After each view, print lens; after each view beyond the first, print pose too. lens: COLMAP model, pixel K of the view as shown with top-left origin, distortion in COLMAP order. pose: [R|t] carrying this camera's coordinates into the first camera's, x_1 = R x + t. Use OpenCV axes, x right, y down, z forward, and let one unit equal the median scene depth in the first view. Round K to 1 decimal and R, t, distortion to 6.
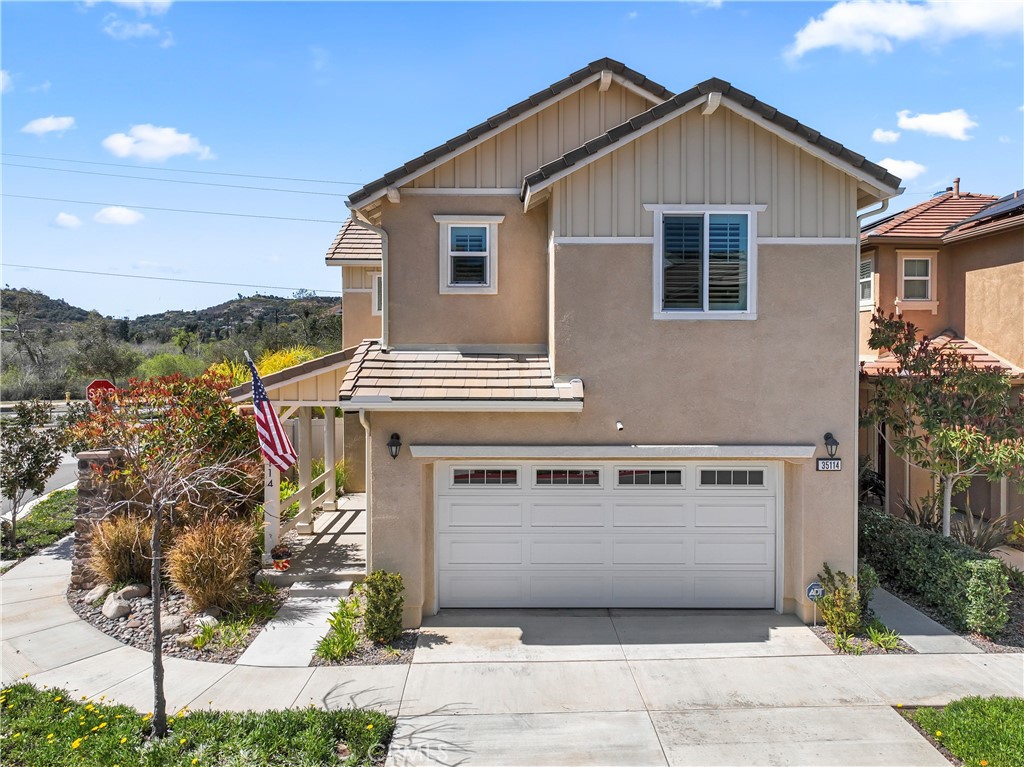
lens RADIAL K [[728.6, 0, 518.3], [0, 728.6, 380.9], [0, 0, 1]] dist [0.009743, 0.005061]
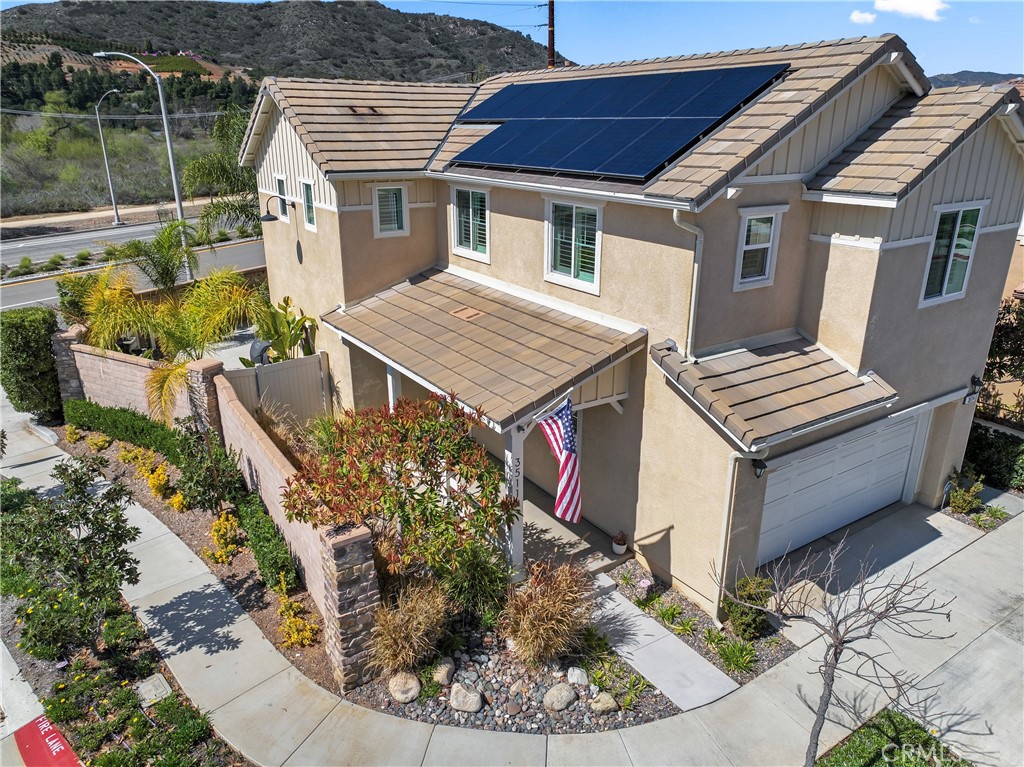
lens RADIAL K [[728.6, 0, 504.8], [0, 728.6, 391.9], [0, 0, 1]] dist [0.009743, 0.005061]
pose [[0.846205, -0.189102, 0.498173, -0.798888], [0.023226, 0.947112, 0.320063, -0.285963], [-0.532350, -0.259268, 0.805843, 0.331528]]
